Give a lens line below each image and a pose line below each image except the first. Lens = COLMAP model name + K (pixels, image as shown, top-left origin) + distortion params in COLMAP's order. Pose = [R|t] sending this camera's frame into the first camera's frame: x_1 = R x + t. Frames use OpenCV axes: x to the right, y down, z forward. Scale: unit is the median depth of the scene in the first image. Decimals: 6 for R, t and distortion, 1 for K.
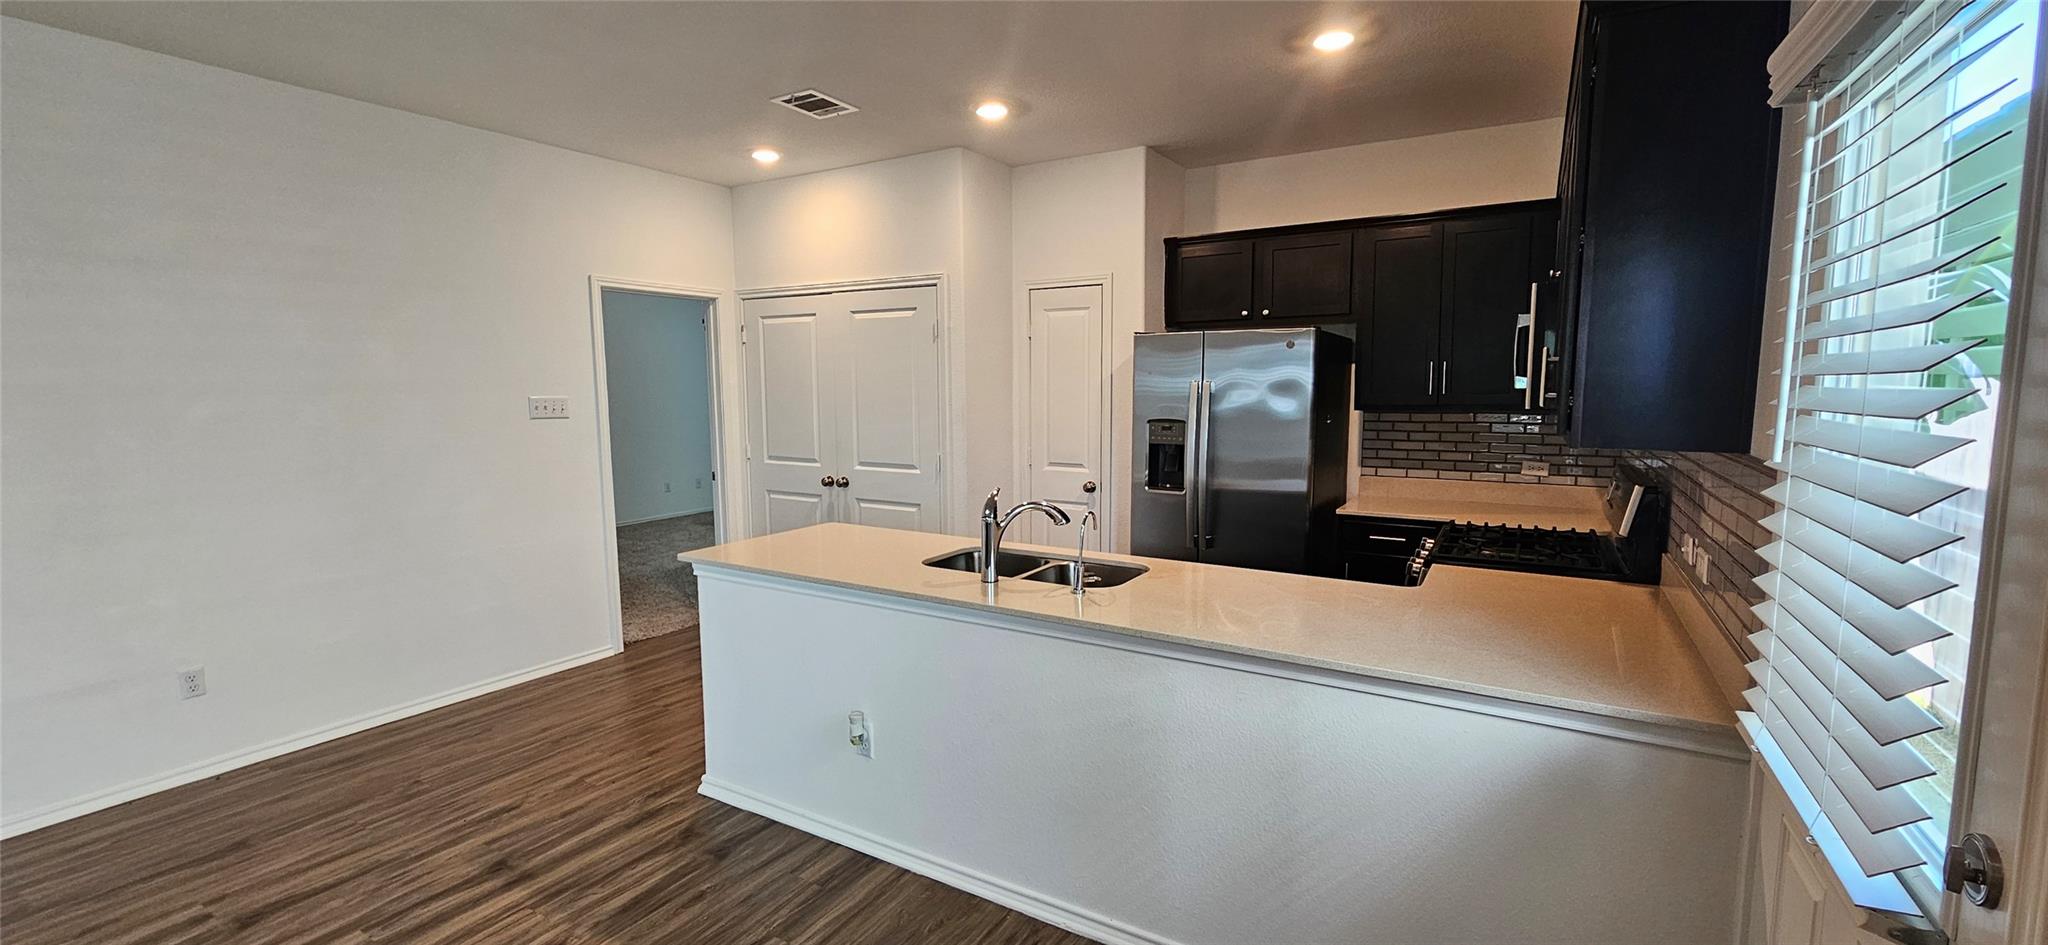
lens RADIAL K [[847.7, 0, 1024.0], [0, 847.7, 472.5], [0, 0, 1]] dist [0.000368, -0.000001]
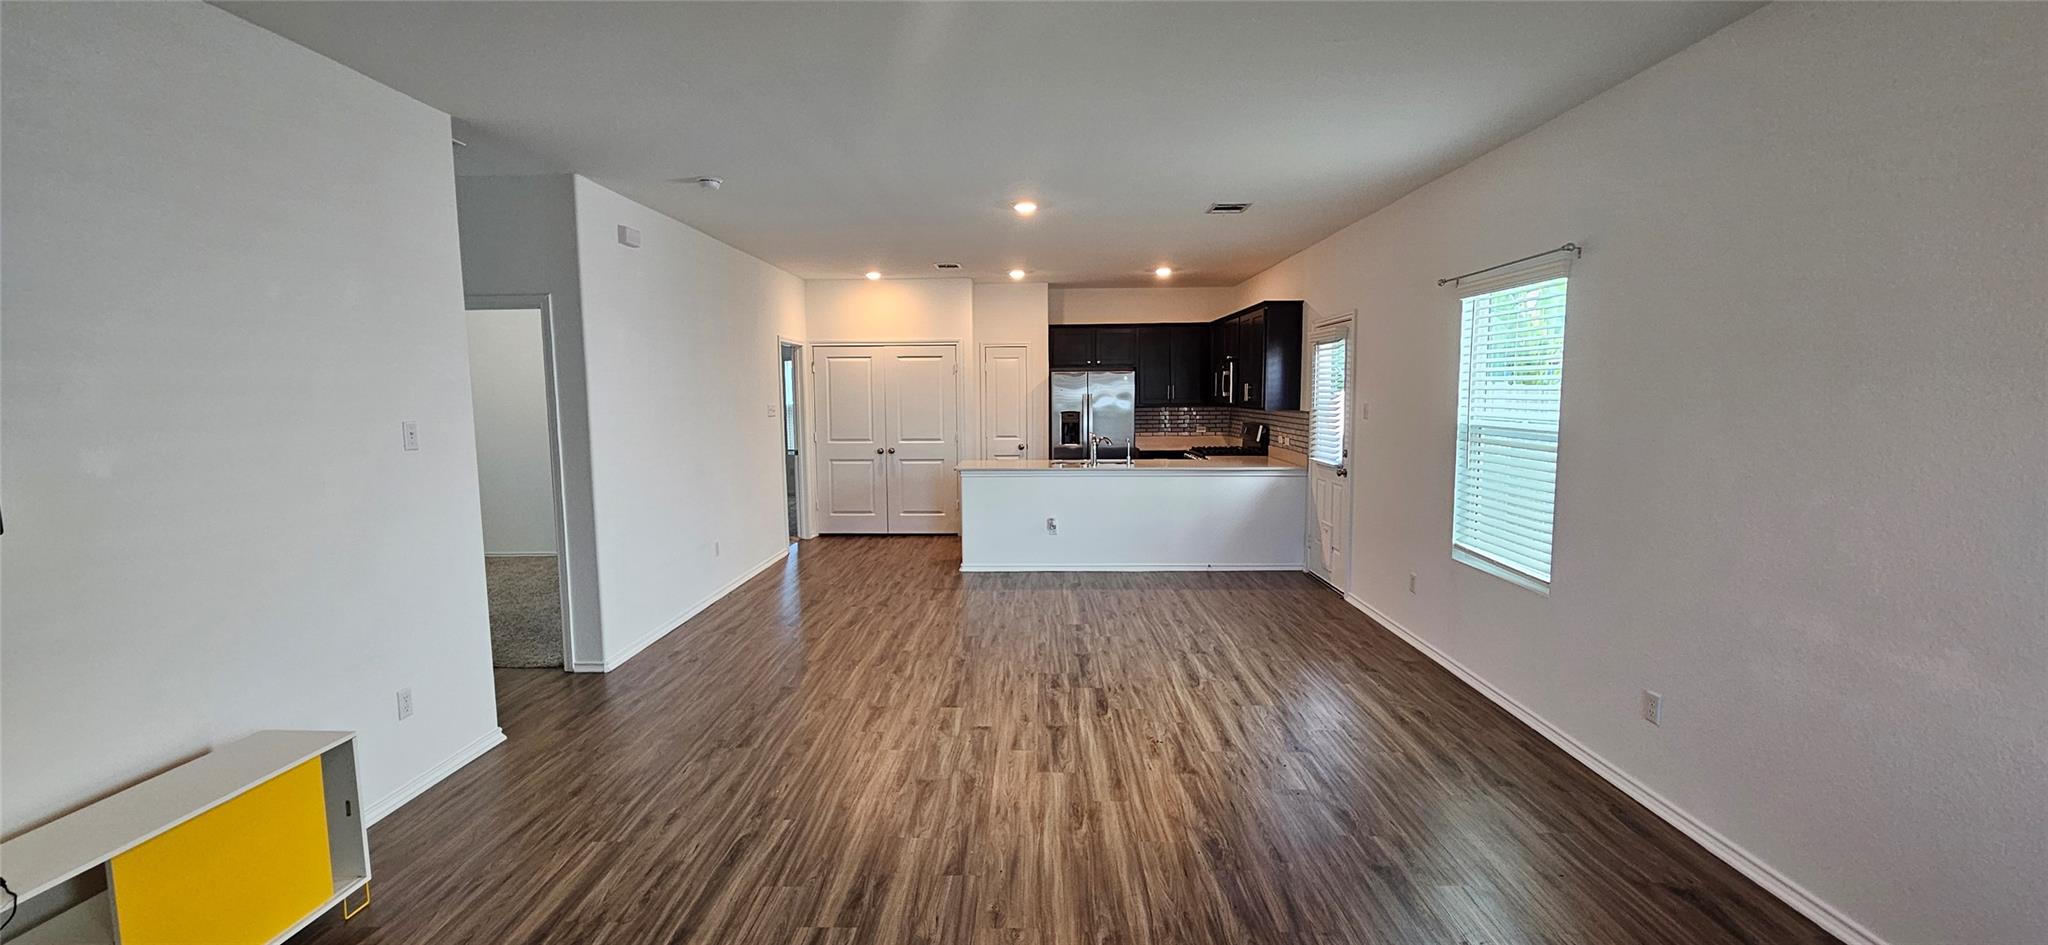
lens RADIAL K [[847.7, 0, 1024.0], [0, 847.7, 472.5], [0, 0, 1]] dist [0.000368, -0.000001]
pose [[0.868051, -0.051734, 0.493773, -0.960184], [0.057872, 0.998320, 0.002858, 0.076428], [-0.493091, 0.026094, 0.869586, -0.783932]]
